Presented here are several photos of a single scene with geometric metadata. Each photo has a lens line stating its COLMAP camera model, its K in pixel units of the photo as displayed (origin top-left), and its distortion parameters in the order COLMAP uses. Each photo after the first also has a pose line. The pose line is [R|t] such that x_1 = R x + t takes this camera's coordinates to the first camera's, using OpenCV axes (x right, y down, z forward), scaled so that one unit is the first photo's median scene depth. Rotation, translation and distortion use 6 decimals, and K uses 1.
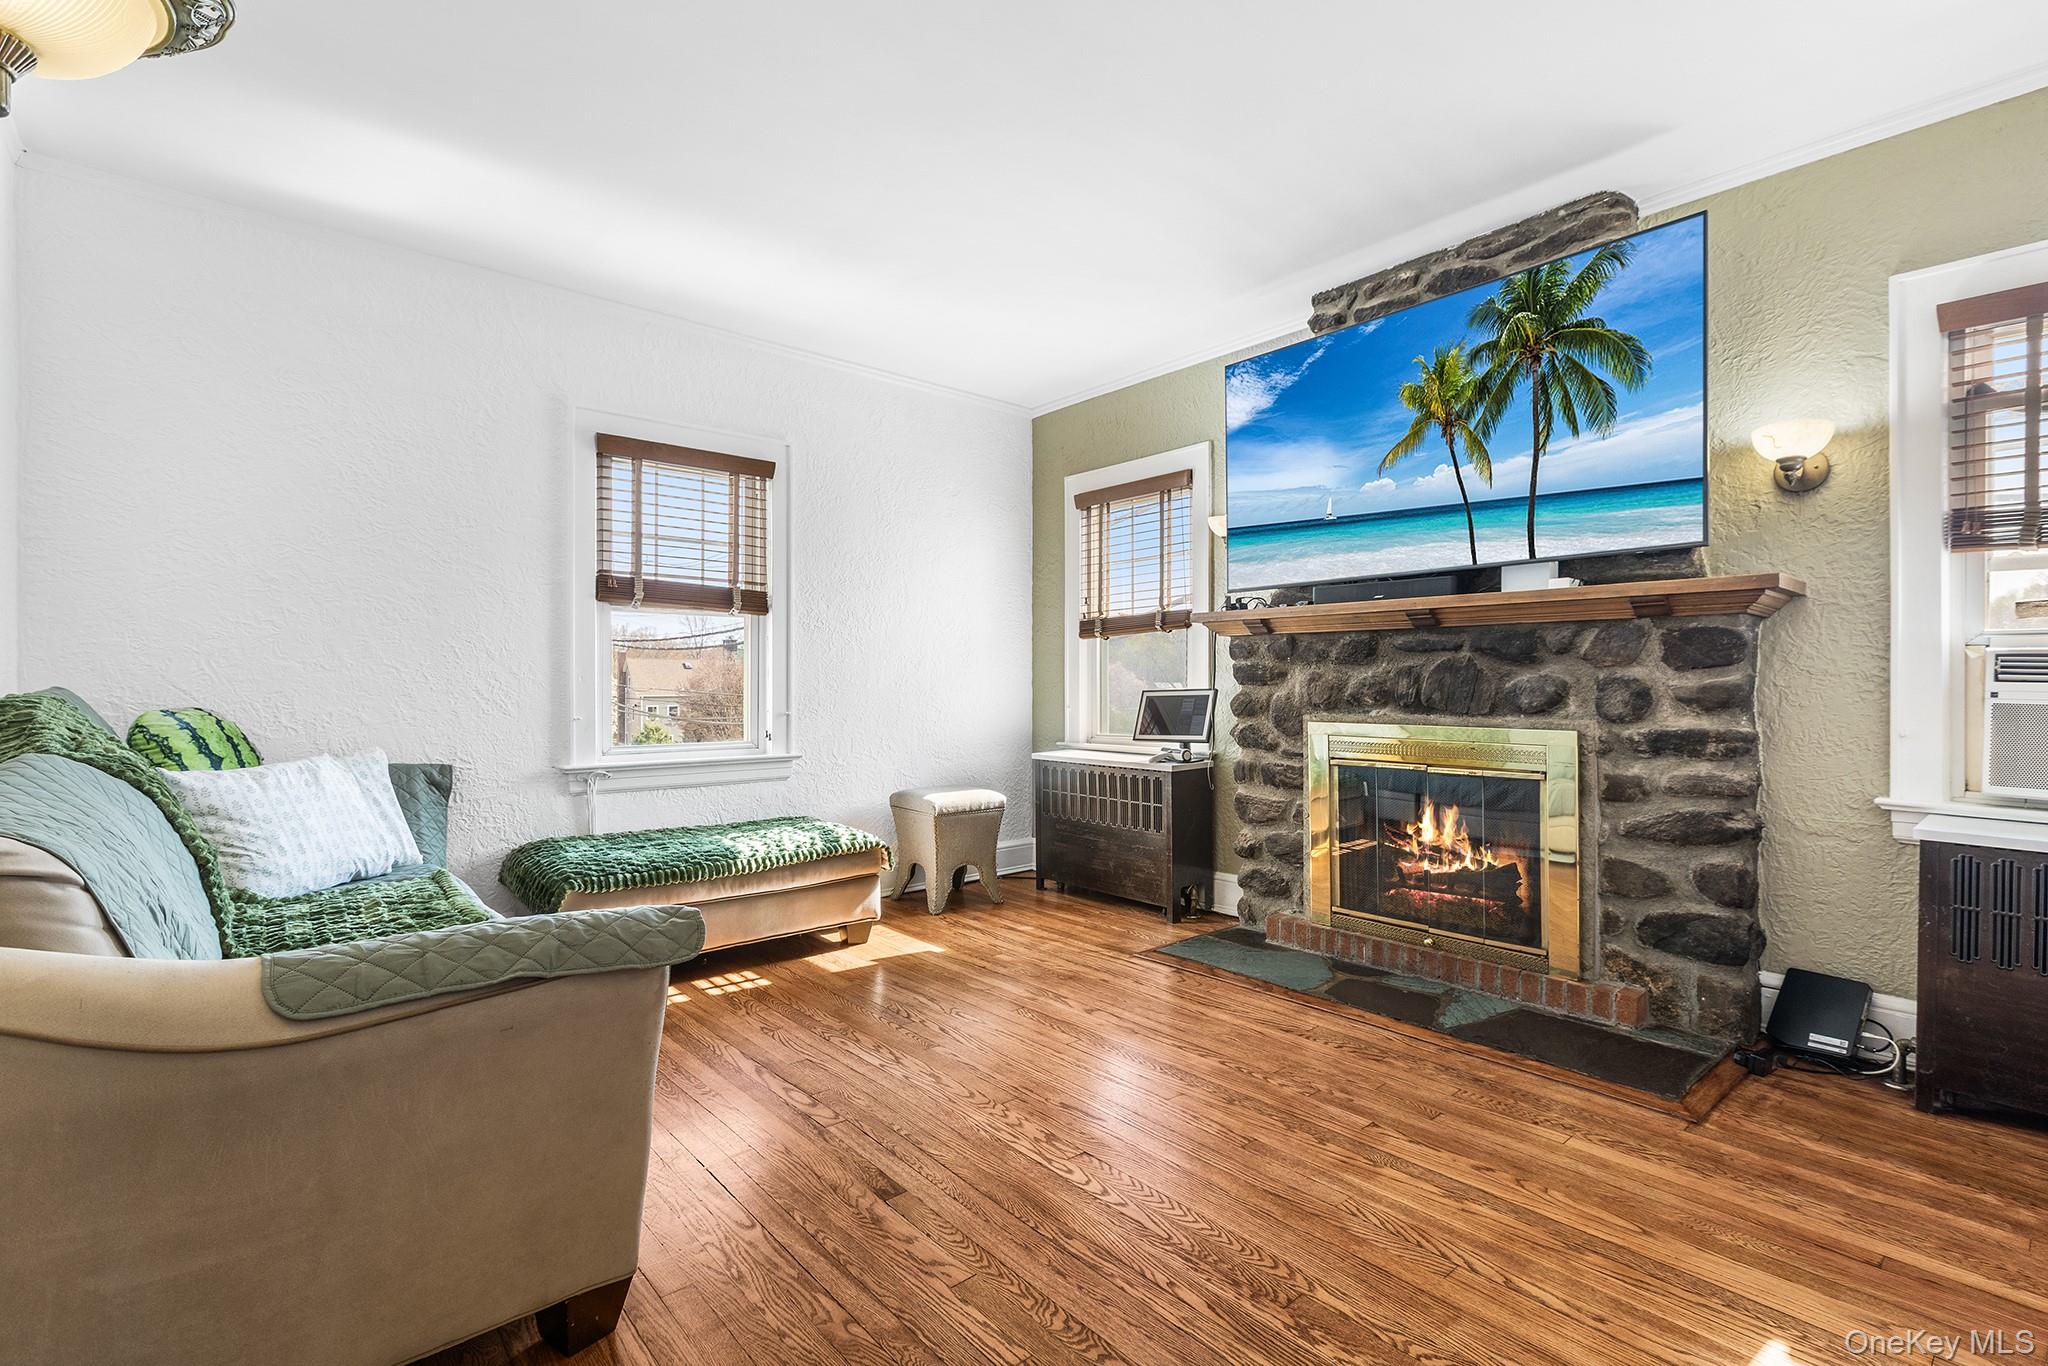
lens RADIAL K [[931.3, 0, 1019.2], [0, 931.3, 677.0], [0, 0, 1]] dist [-0.000744, -0.000592]
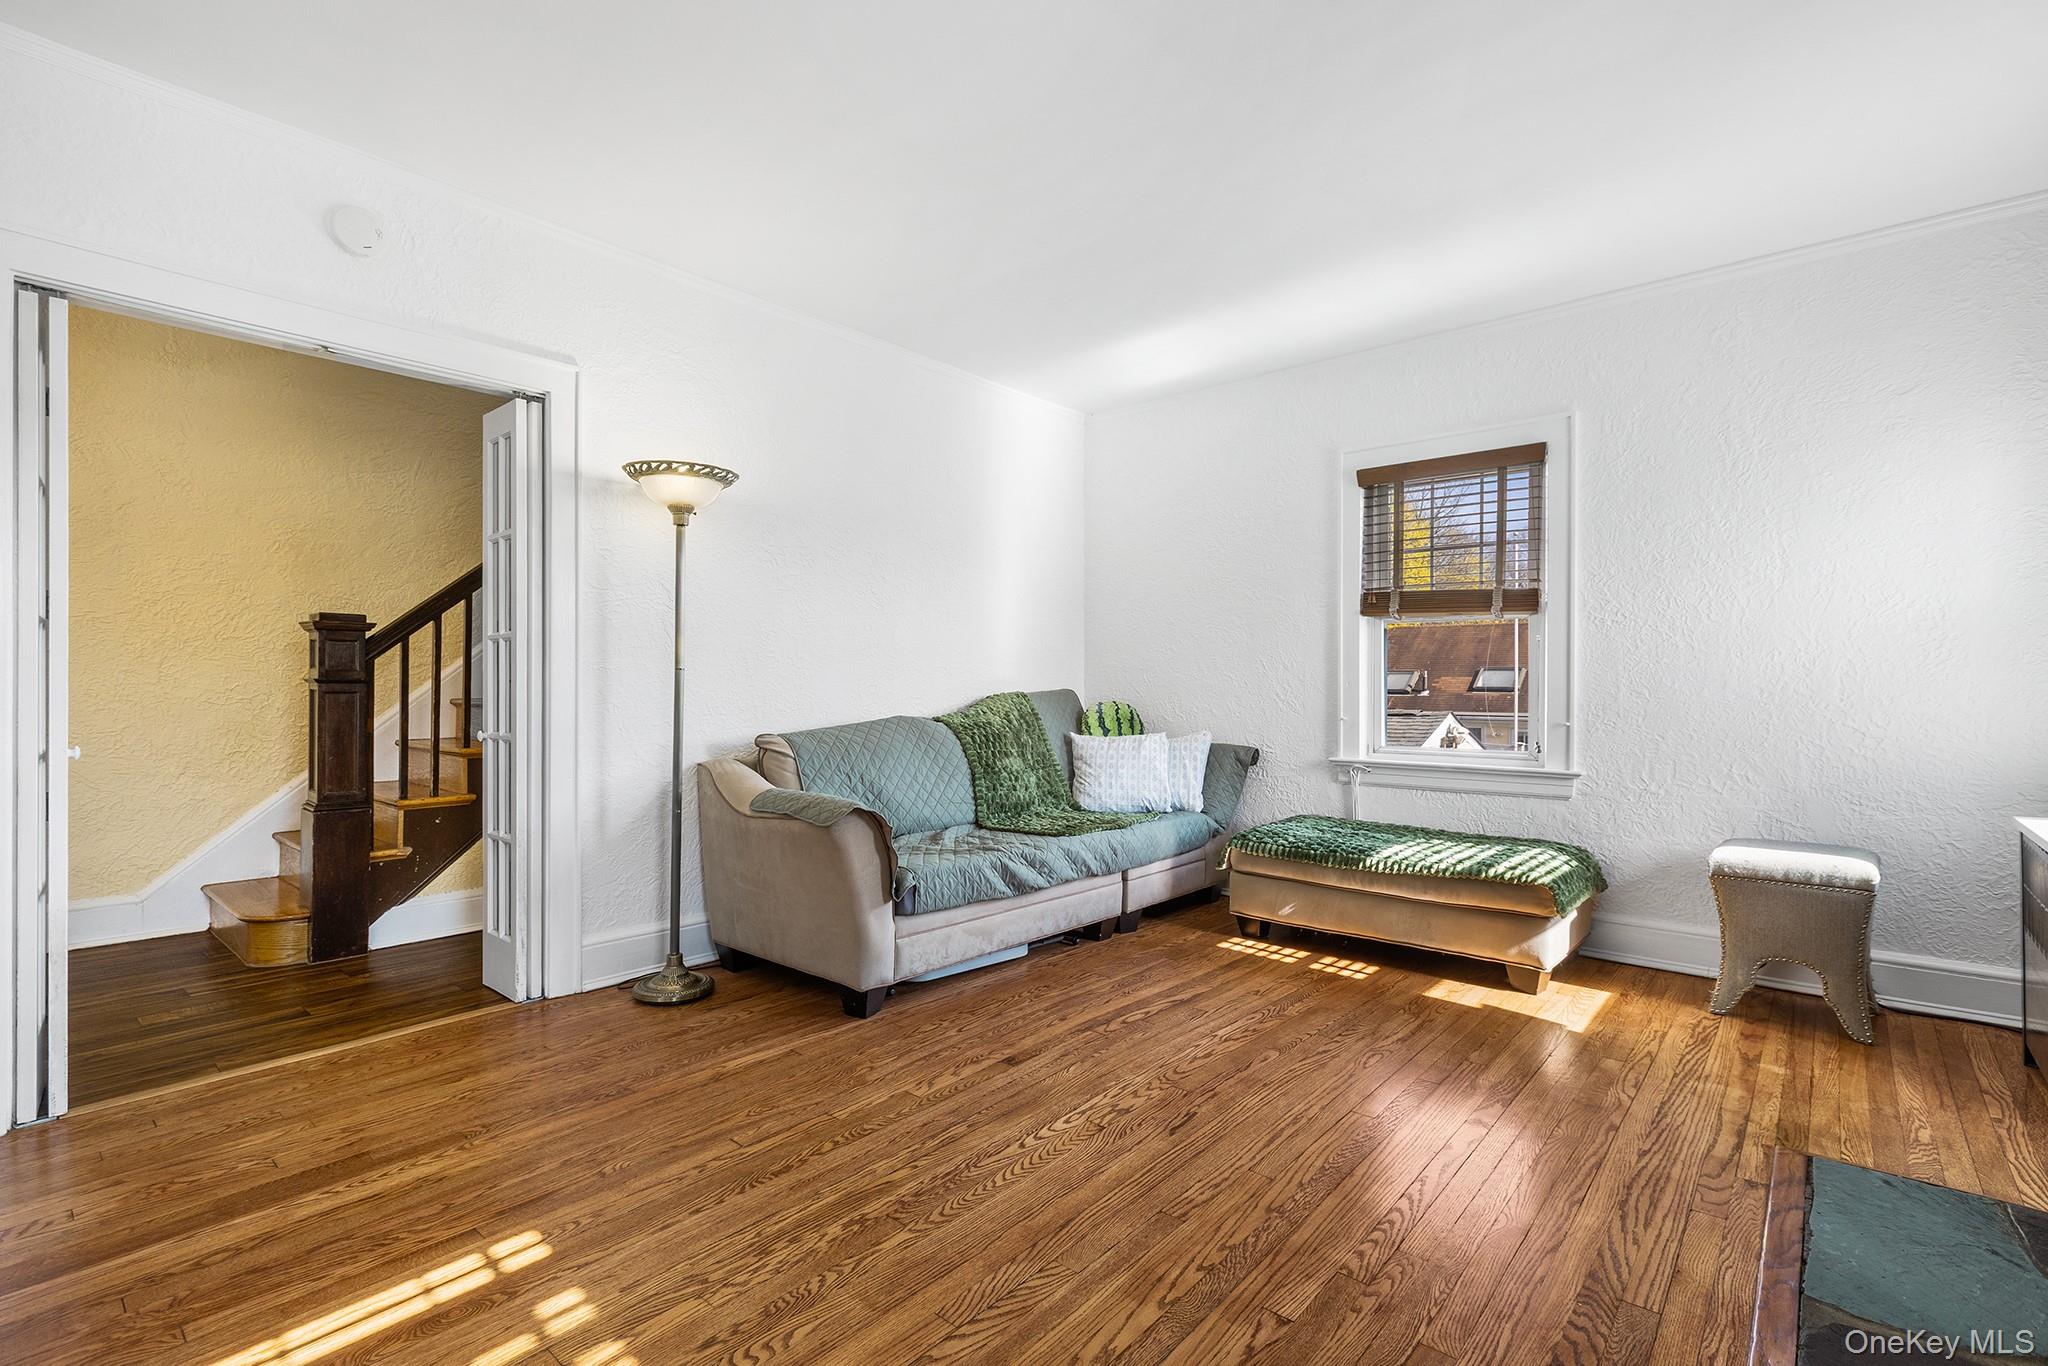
lens RADIAL K [[931.3, 0, 1012.7], [0, 931.3, 686.5], [0, 0, 1]] dist [0.003991, 0.000544]
pose [[0.141670, 0.000165, -0.989914, 0.702121], [0.002889, 0.999996, 0.000580, 0.002622], [0.989910, -0.002942, 0.141669, 0.470475]]
